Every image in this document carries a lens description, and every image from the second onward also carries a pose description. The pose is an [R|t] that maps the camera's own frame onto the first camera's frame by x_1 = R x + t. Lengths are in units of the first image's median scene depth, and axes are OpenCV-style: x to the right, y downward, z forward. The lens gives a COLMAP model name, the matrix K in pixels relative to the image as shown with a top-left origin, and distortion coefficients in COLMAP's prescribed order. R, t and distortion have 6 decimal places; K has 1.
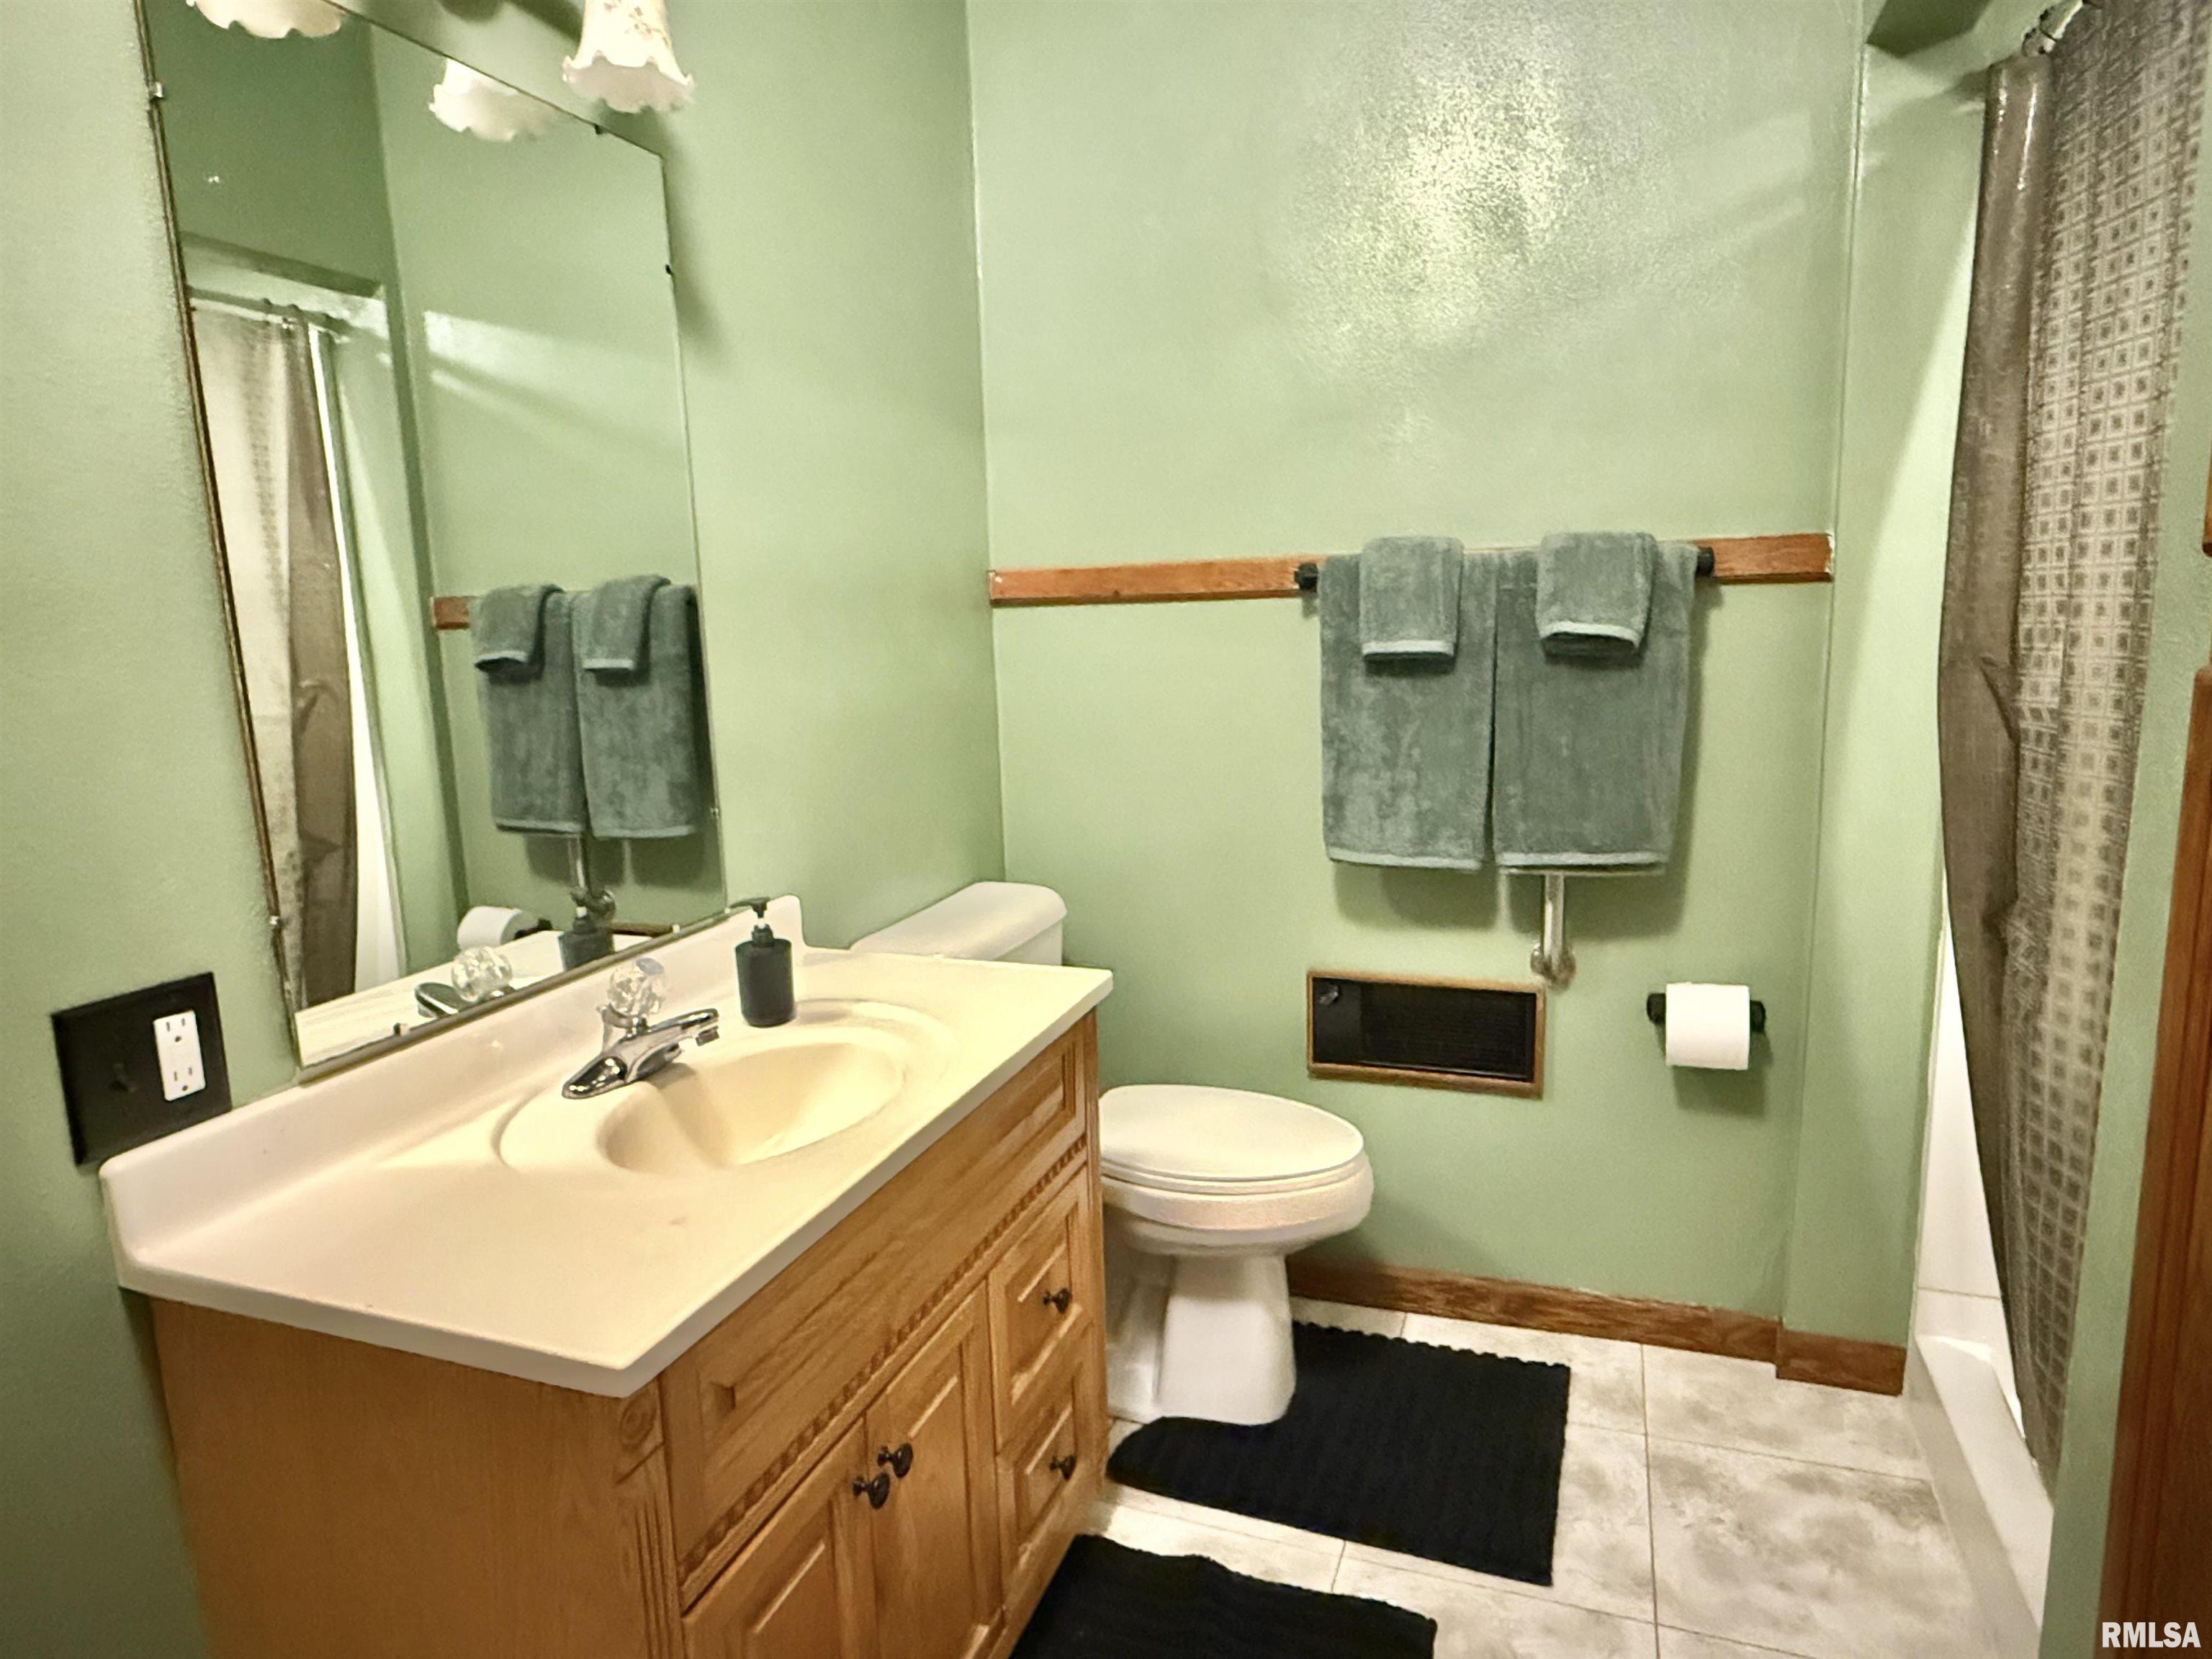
lens RADIAL K [[1294.0, 0, 1106.7], [0, 1294.0, 827.7], [0, 0, 1]] dist [0.006029, -0.000494]
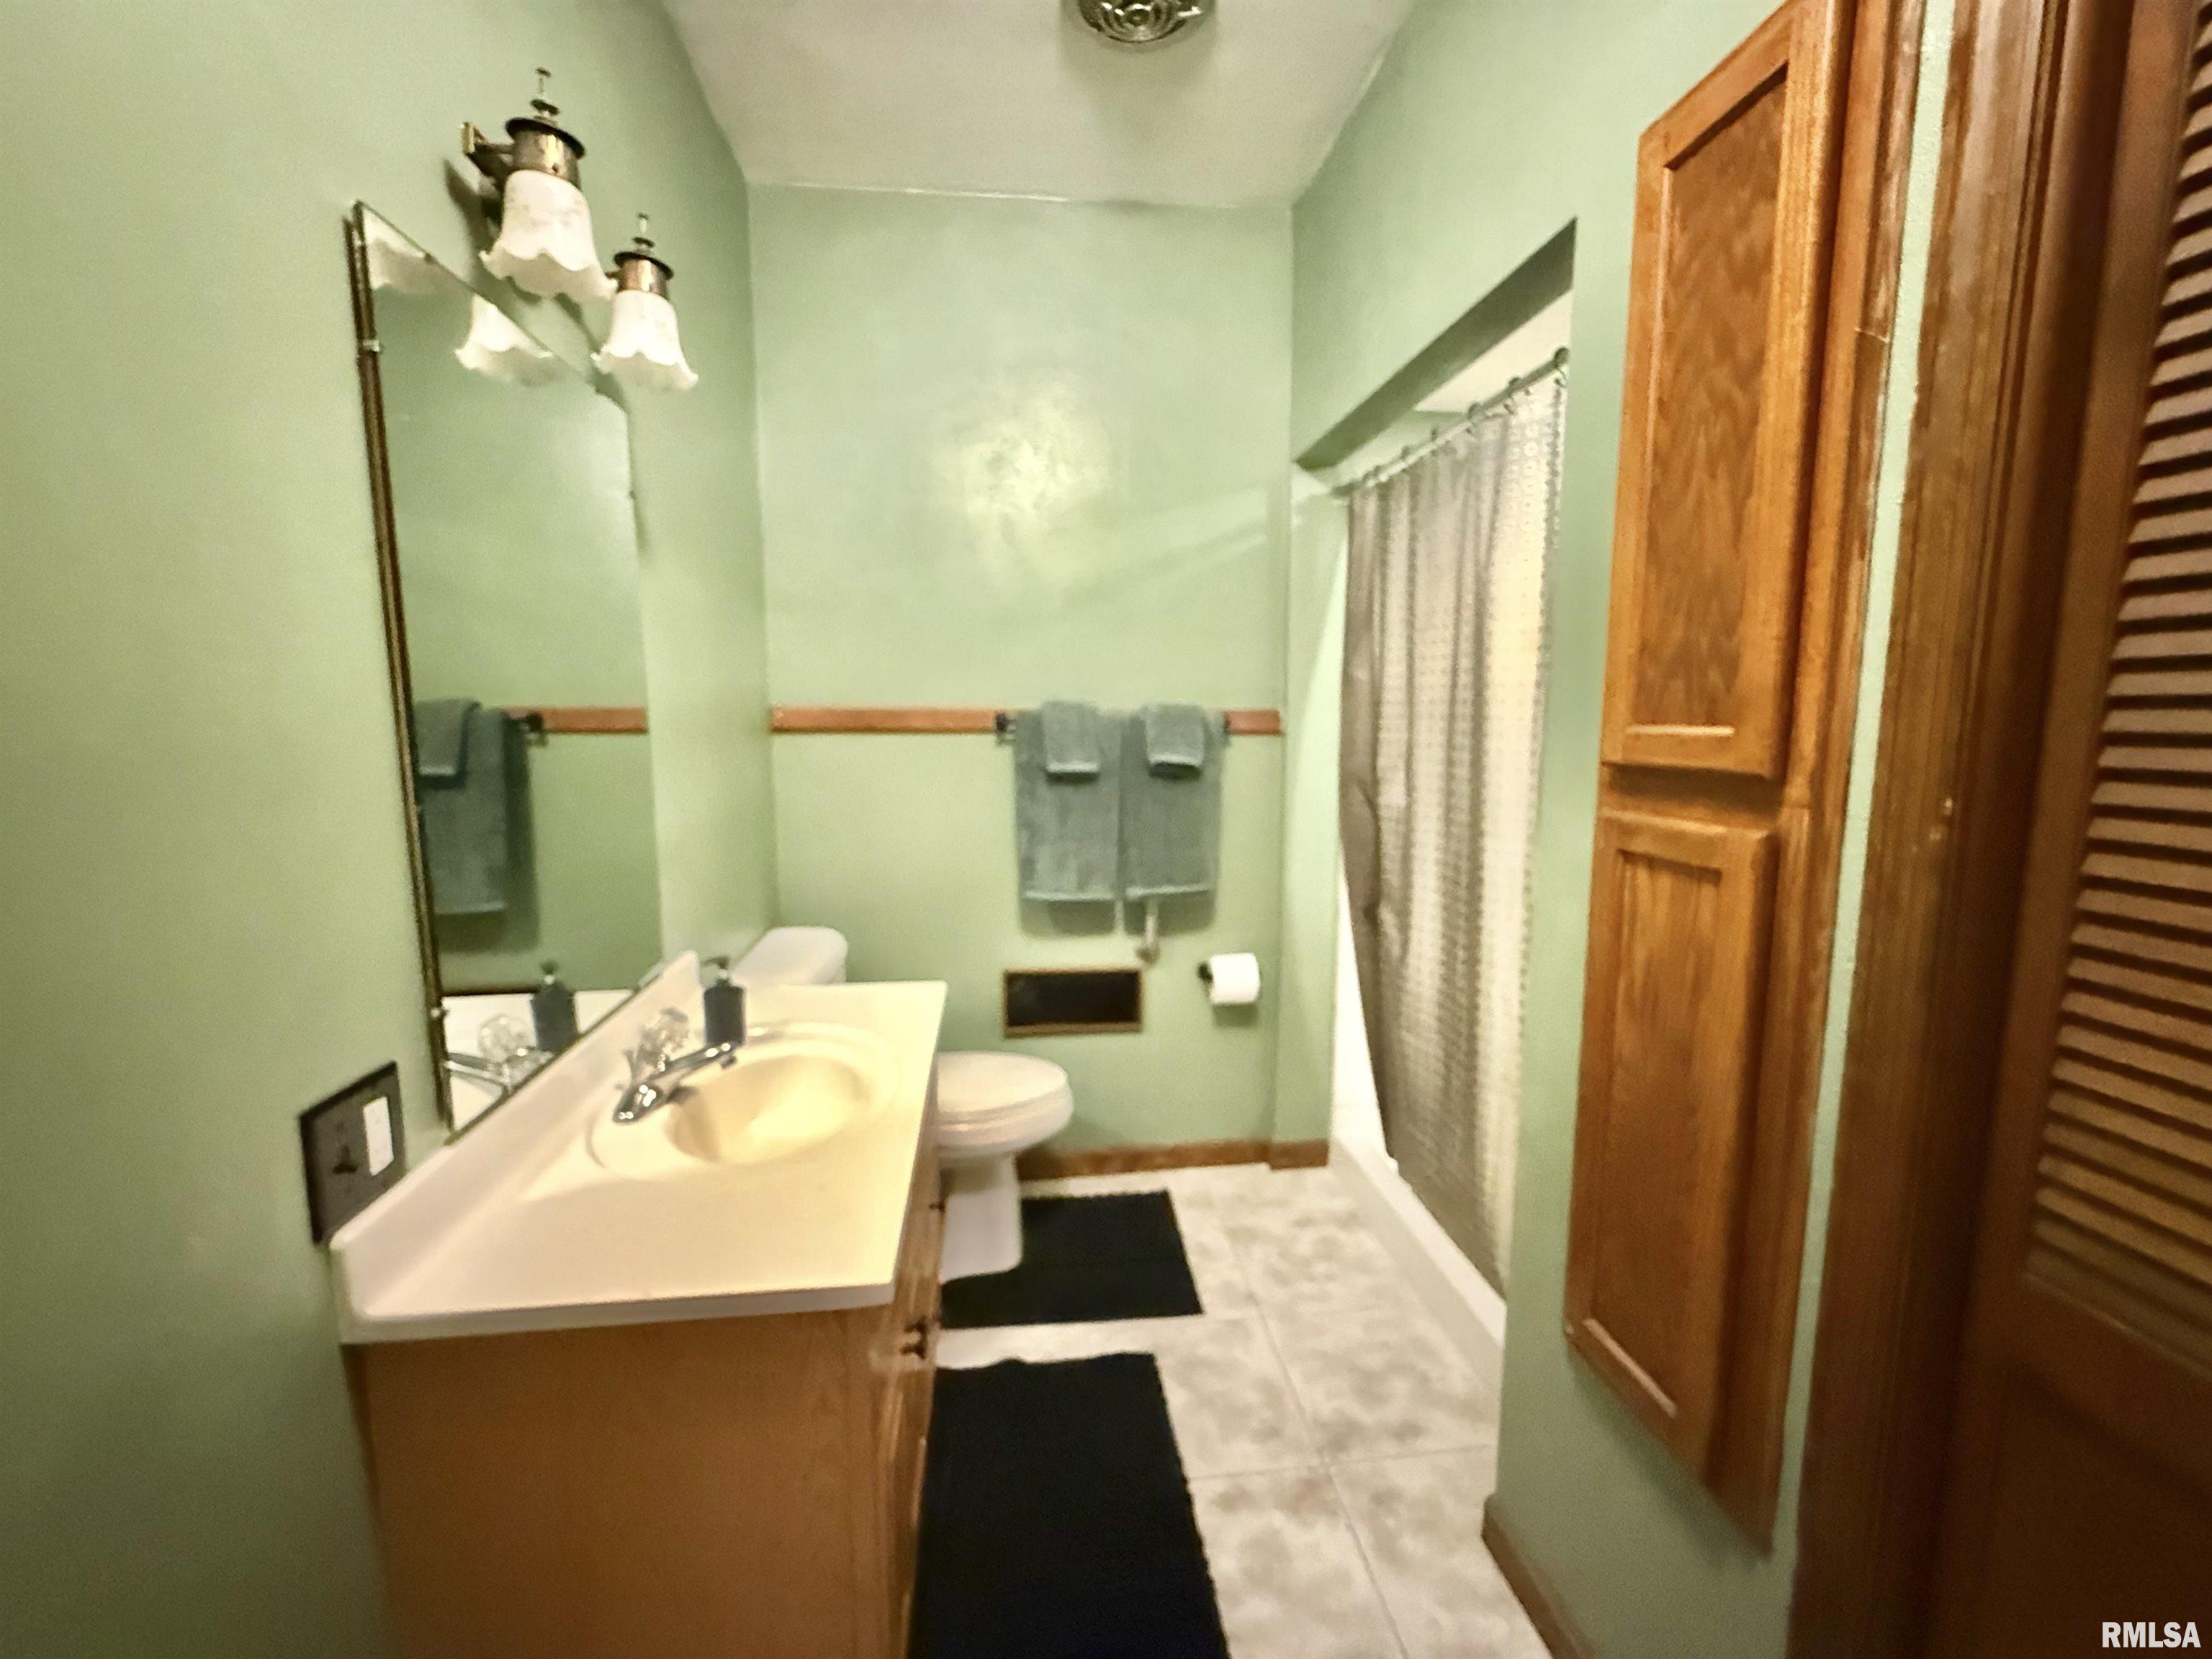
lens RADIAL K [[880.7, 0, 1114.2], [0, 880.7, 823.8], [0, 0, 1]] dist [-0.001868, 0.000599]
pose [[0.890988, -0.023227, 0.453433, -0.231928], [0.044513, 0.998348, -0.036327, -0.024725], [-0.451840, 0.052550, 0.890550, -0.018757]]
